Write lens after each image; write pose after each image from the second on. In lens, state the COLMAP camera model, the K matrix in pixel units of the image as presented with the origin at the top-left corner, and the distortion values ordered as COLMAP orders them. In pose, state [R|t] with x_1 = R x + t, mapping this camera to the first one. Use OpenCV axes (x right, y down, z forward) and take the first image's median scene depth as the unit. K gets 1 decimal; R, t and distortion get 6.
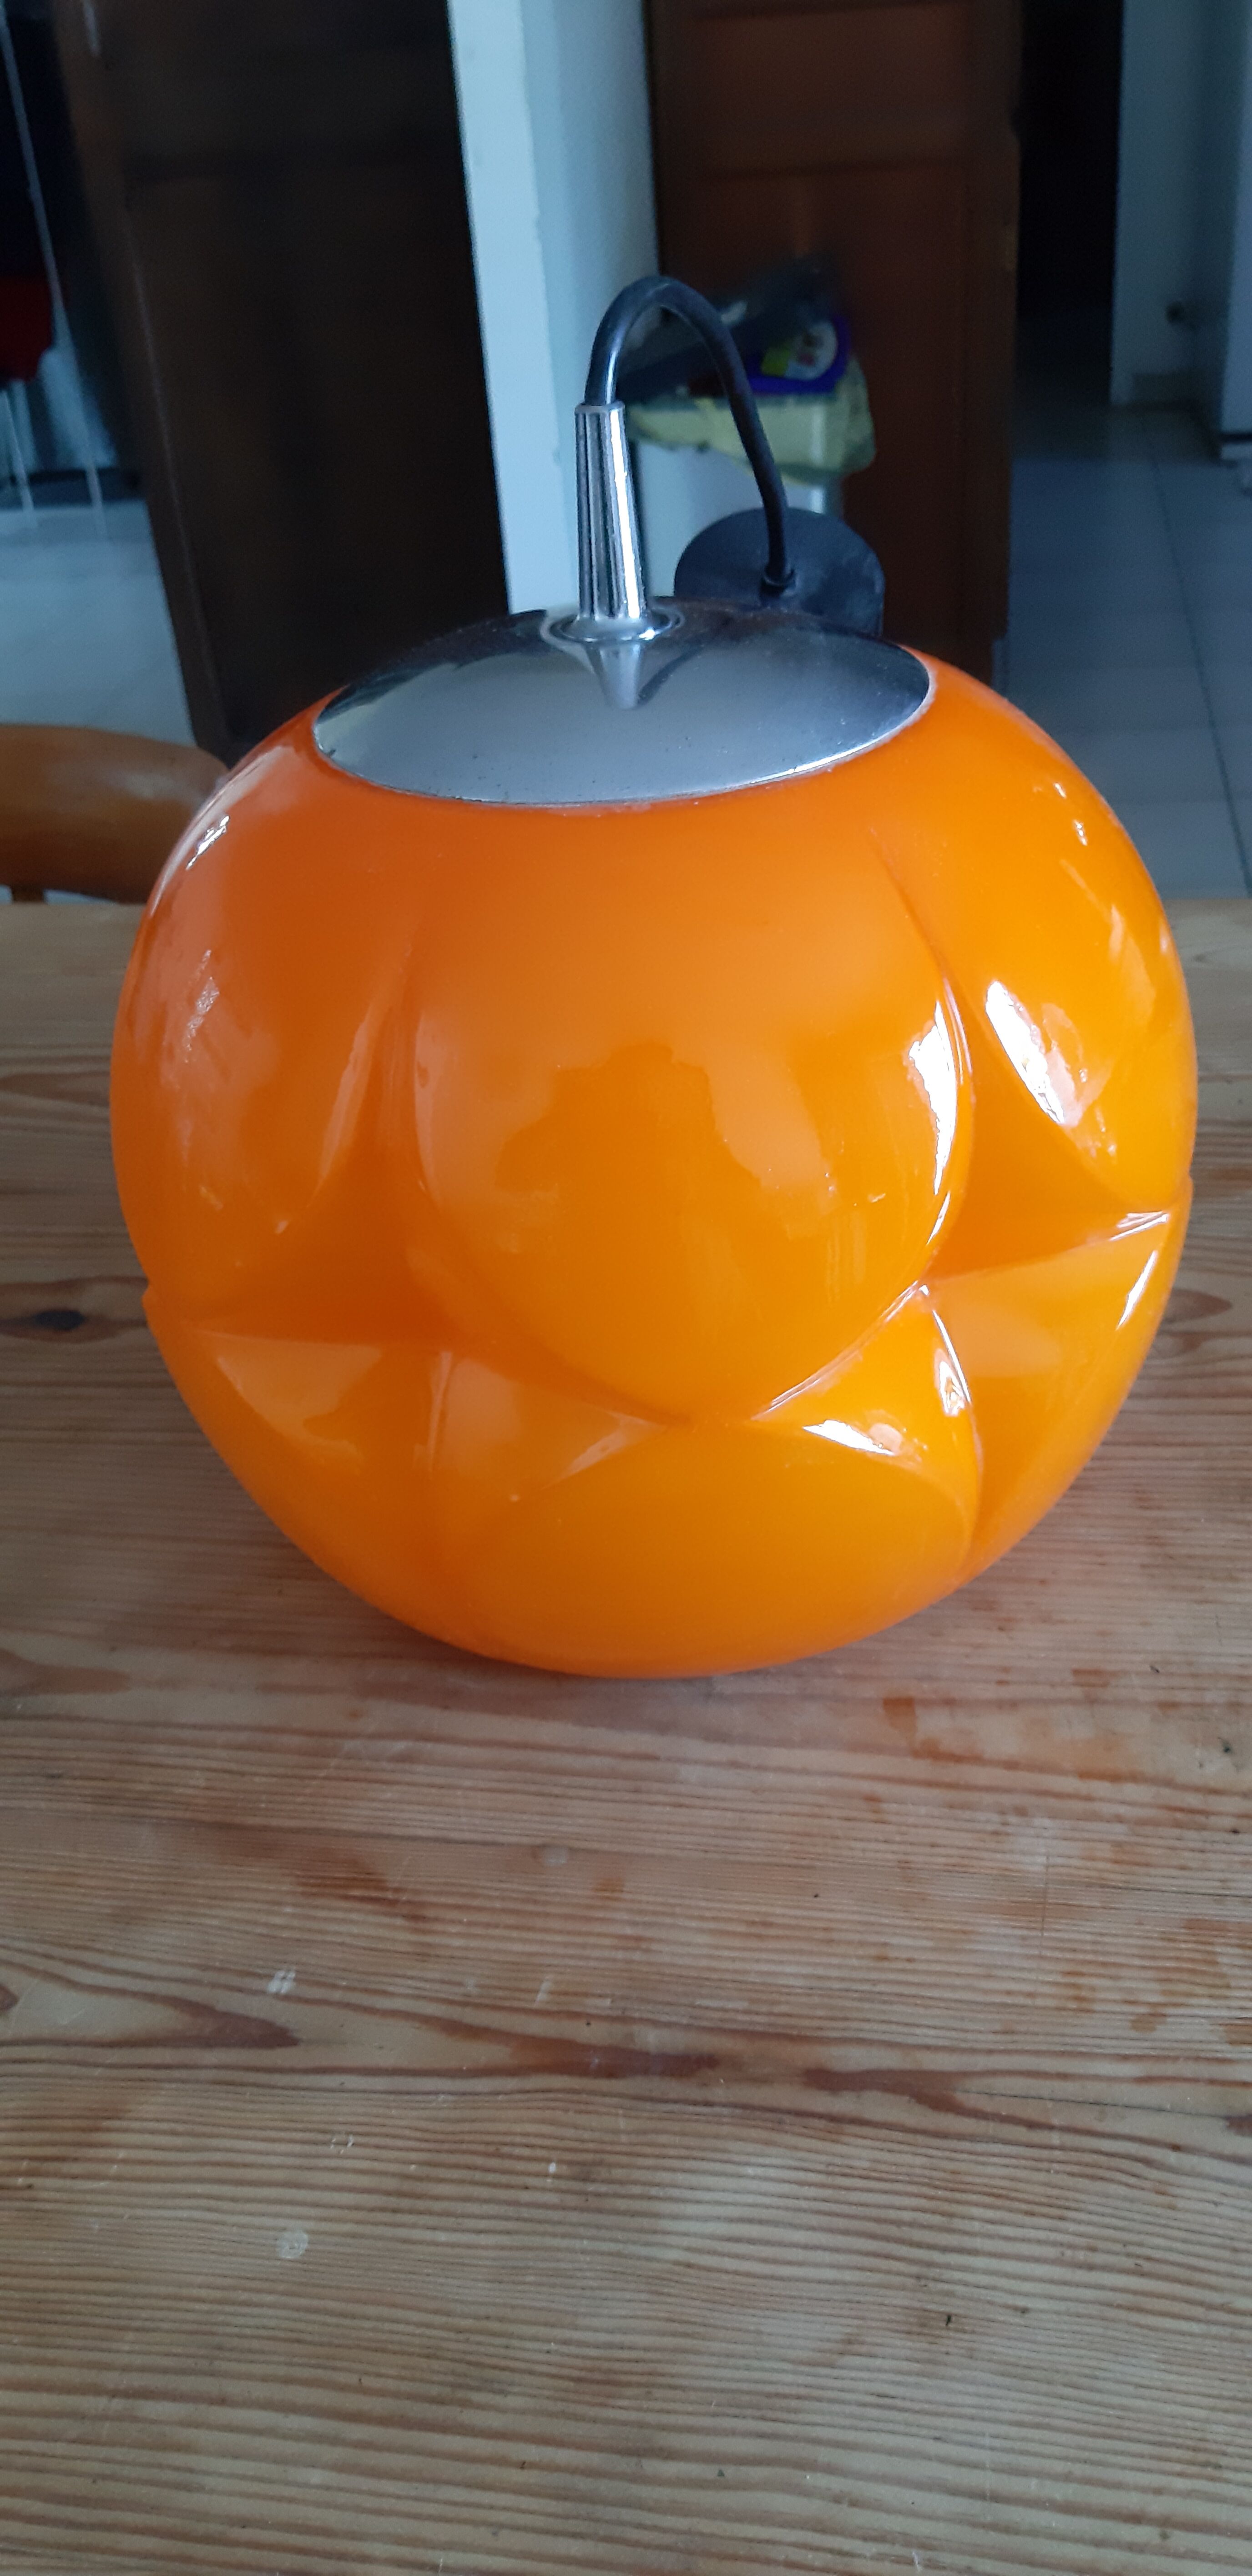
lens RADIAL K [[2049.9, 0, 626.0], [0, 2049.9, 1288.0], [0, 0, 1]] dist [0.052493, -0.123449]
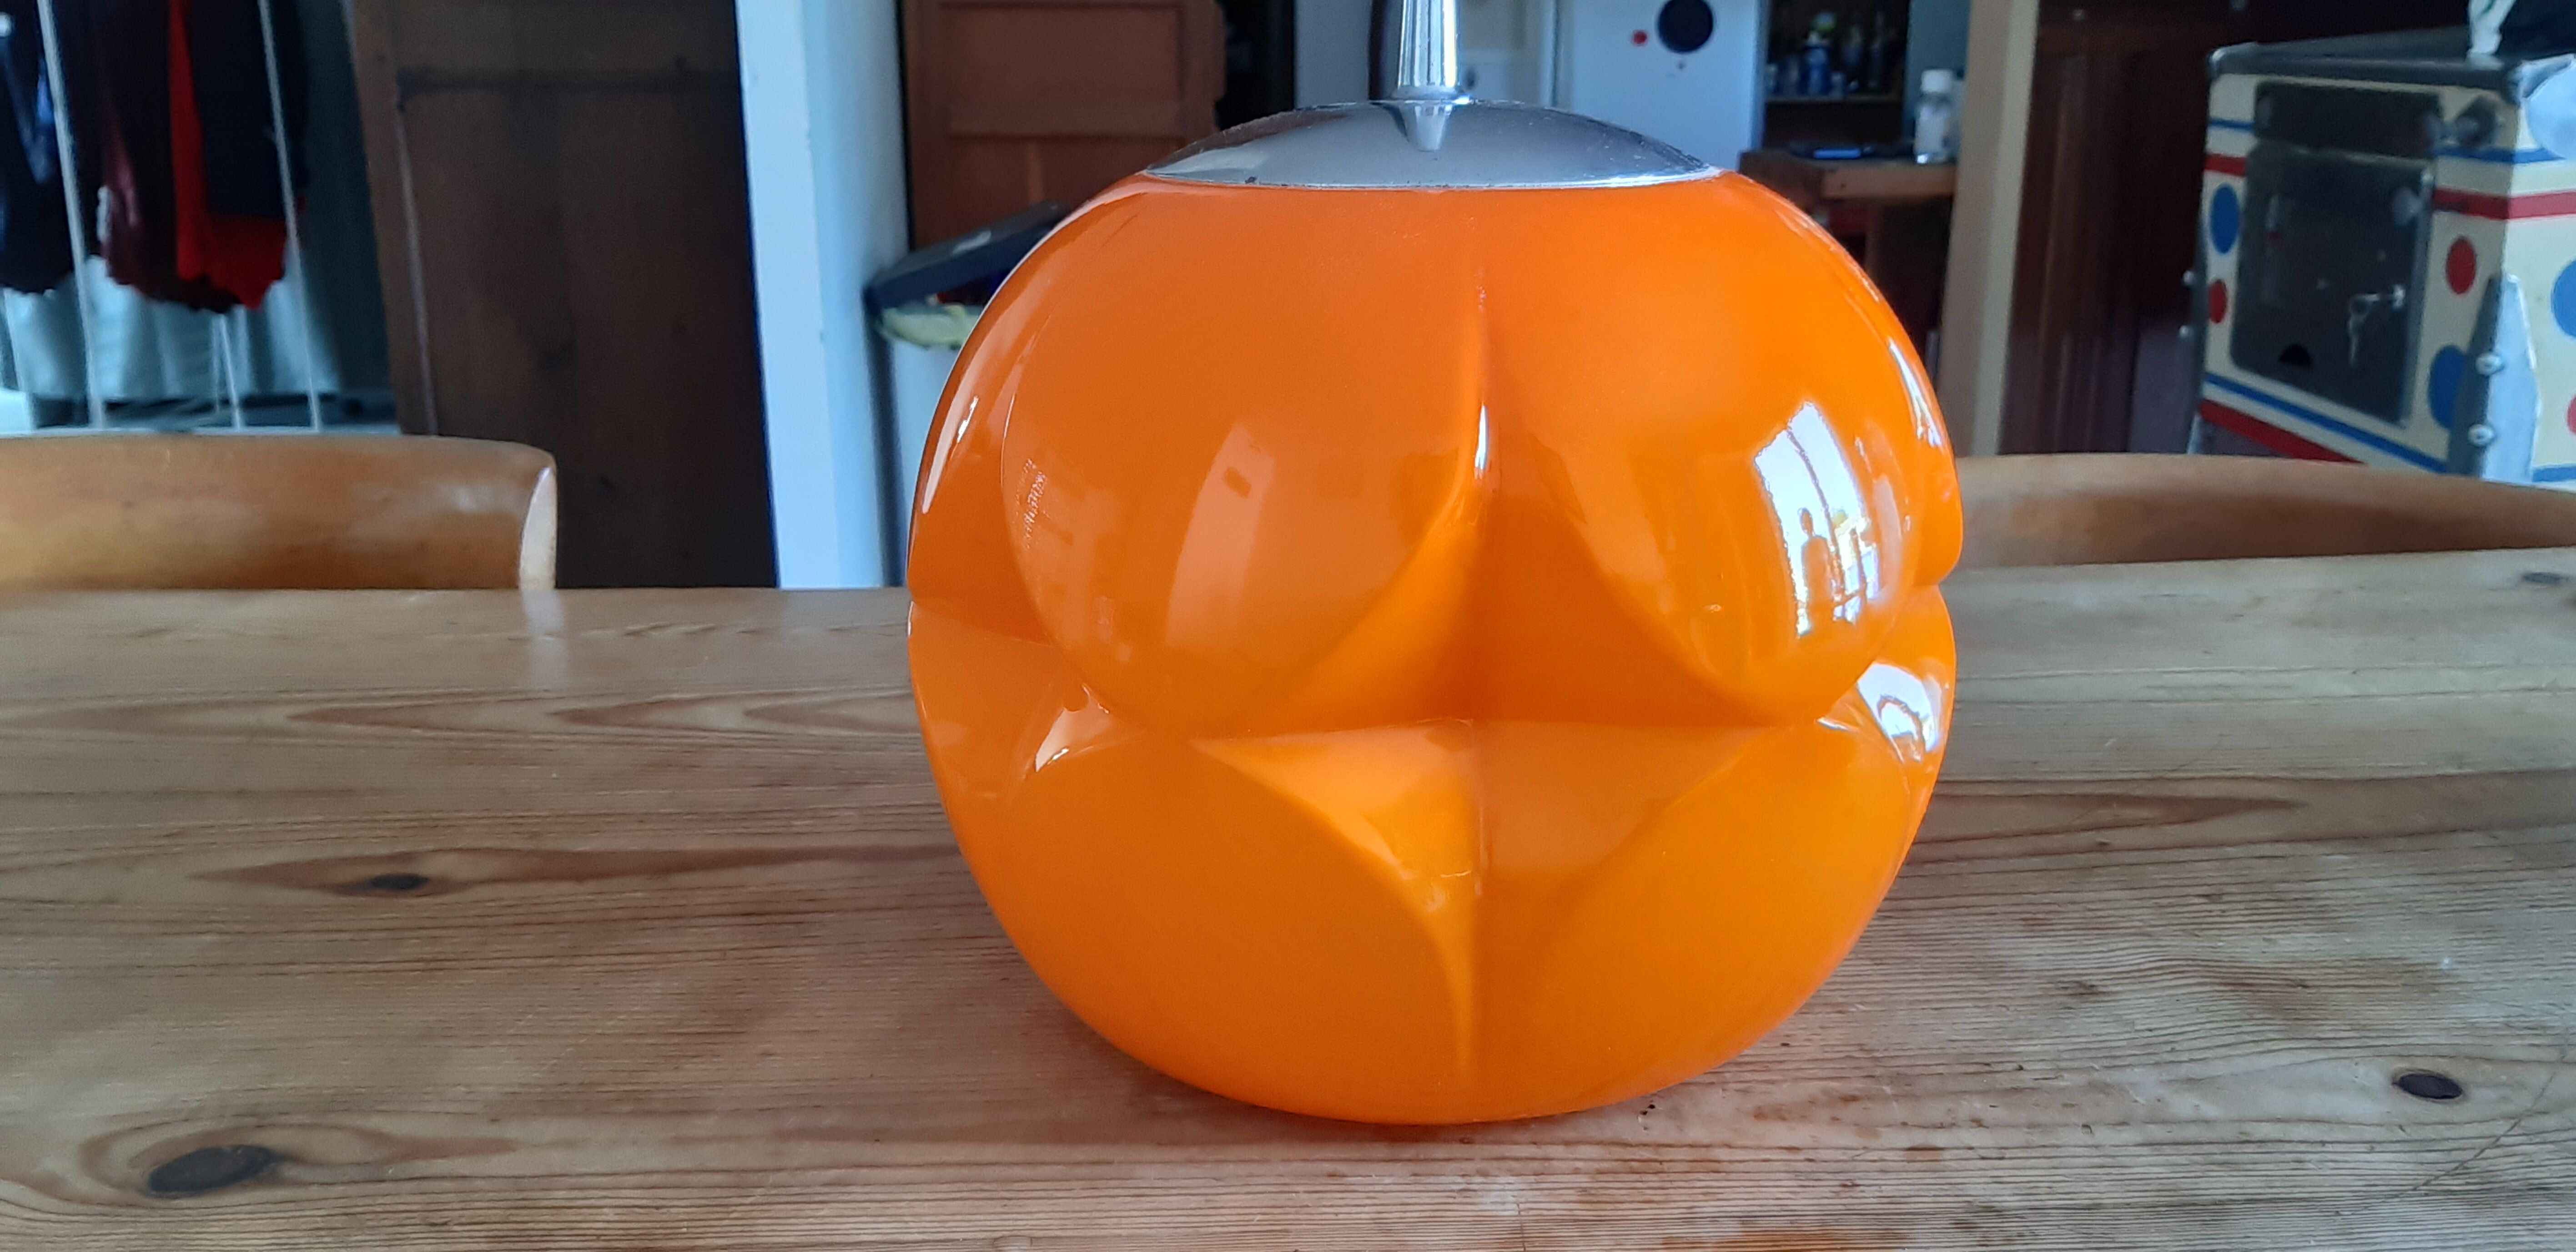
lens RADIAL K [[2049.9, 0, 1273.5], [0, 2049.9, 625.3], [0, 0, 1]] dist [0.052493, -0.123449]
pose [[0.977429, 0.014138, 0.210789, -0.124653], [0.049230, 0.955048, -0.292335, 0.291539], [-0.205447, 0.296114, 0.932796, 0.009455]]
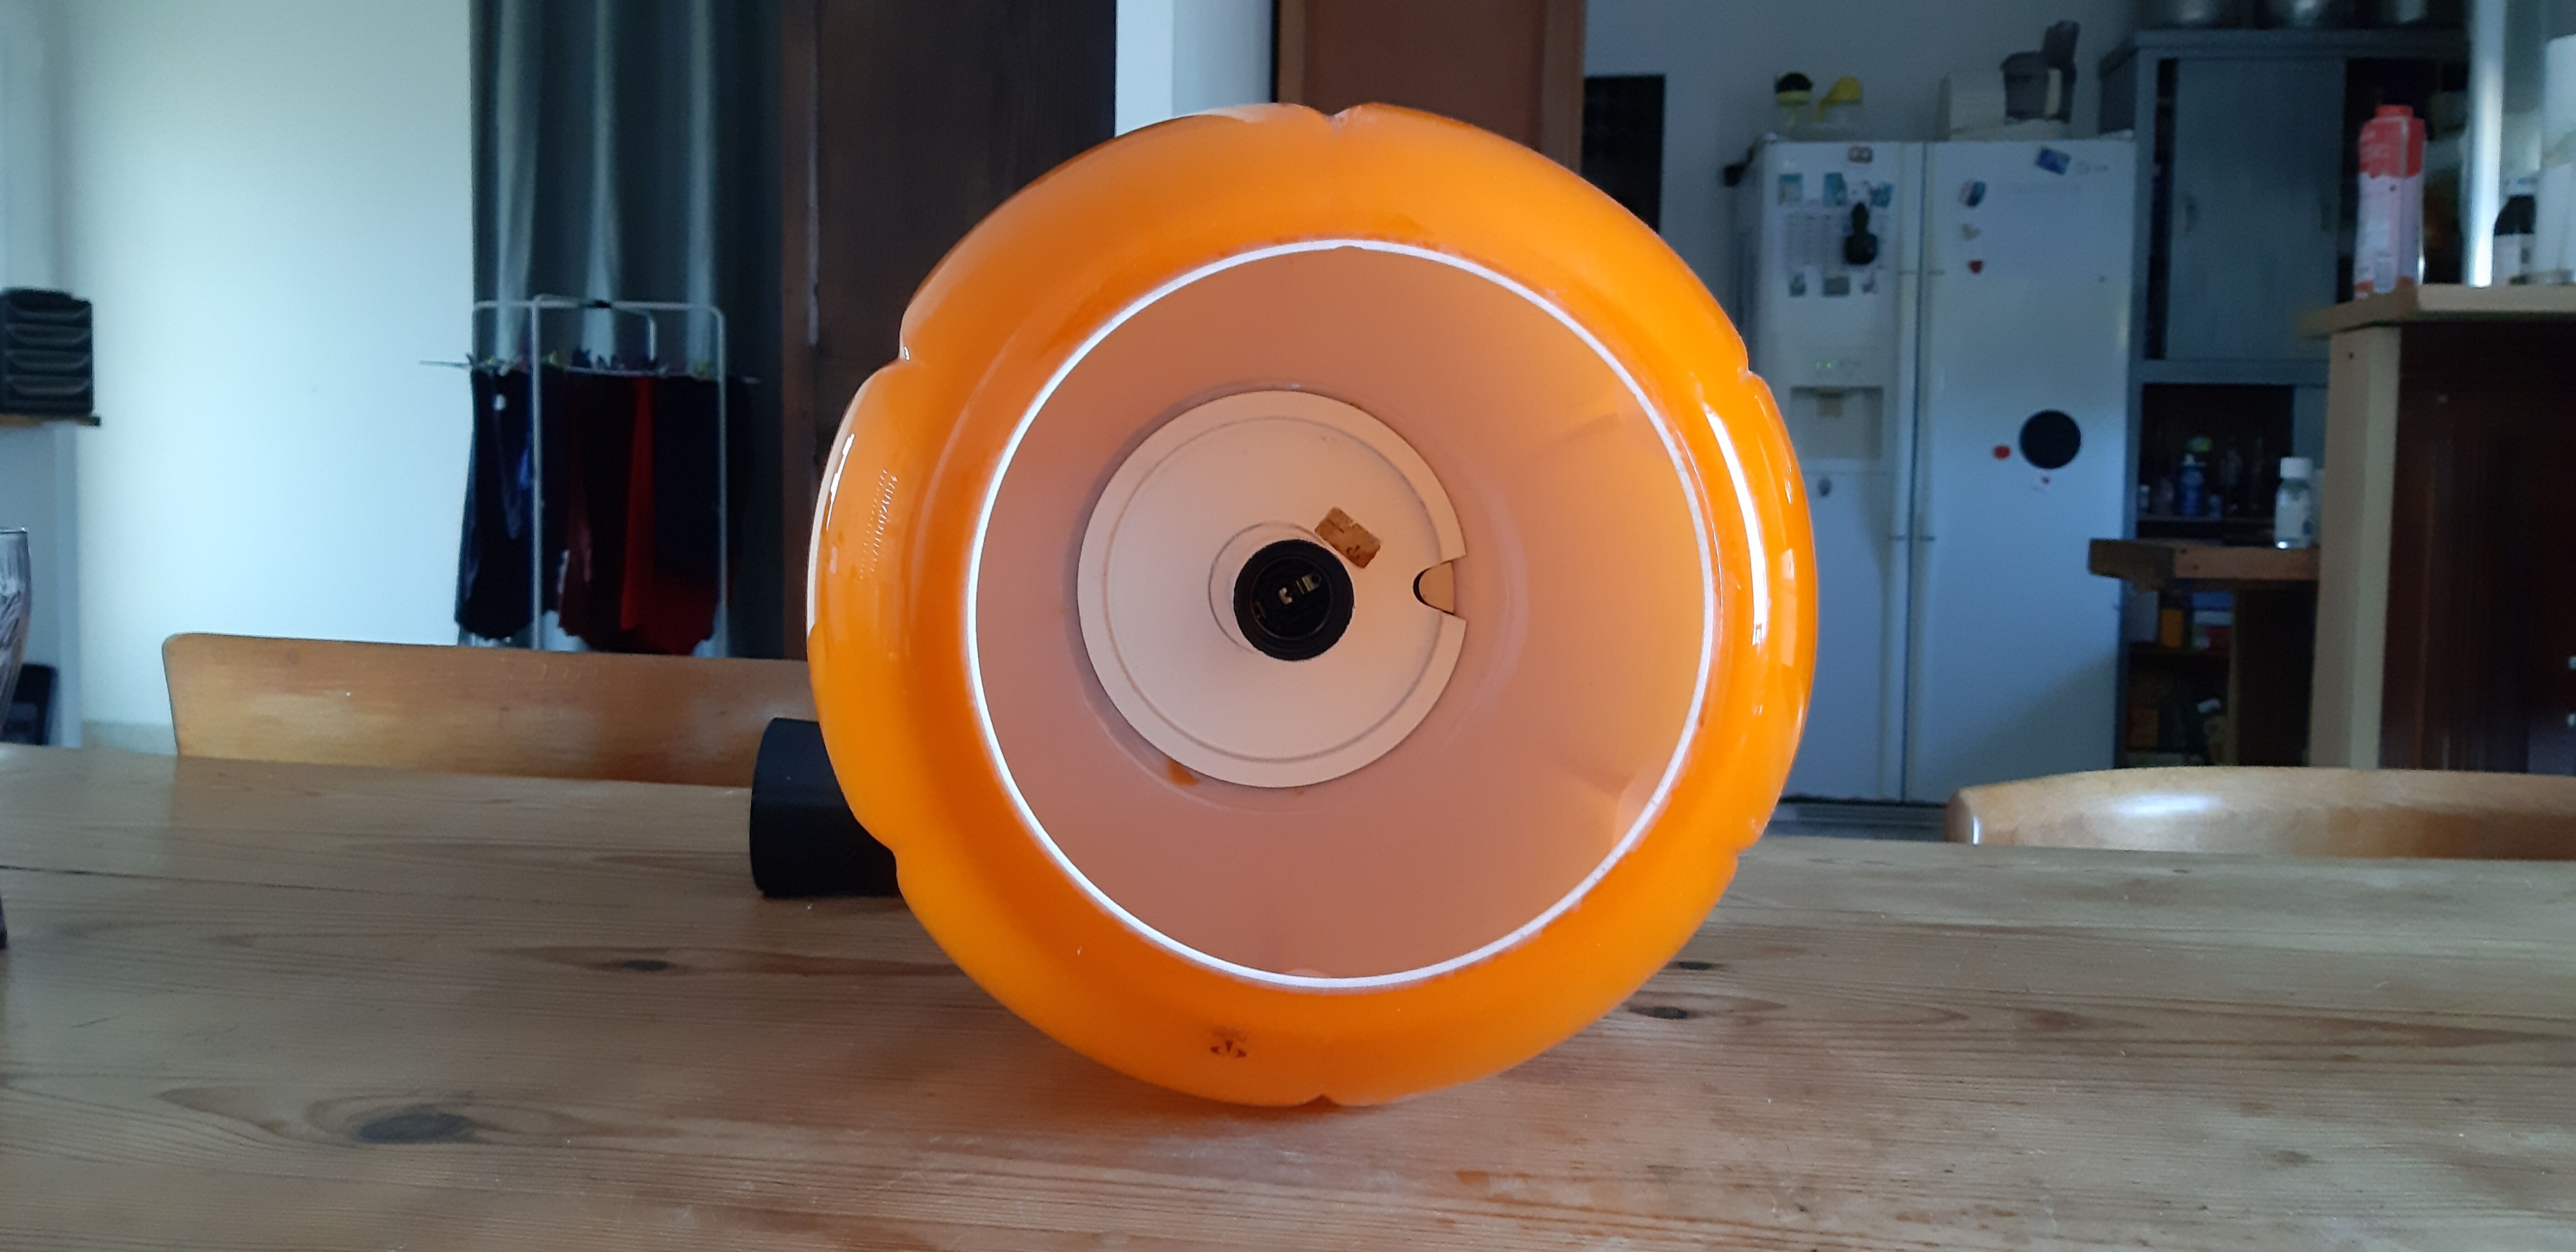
lens RADIAL K [[2034.5, 0, 1269.5], [0, 2034.5, 635.9], [0, 0, 1]] dist [0.053999, -0.122047]
pose [[0.995306, 0.093696, 0.024227, -0.012847], [-0.071138, 0.878051, -0.473251, 0.482805], [-0.065615, 0.469306, 0.880594, 0.022939]]
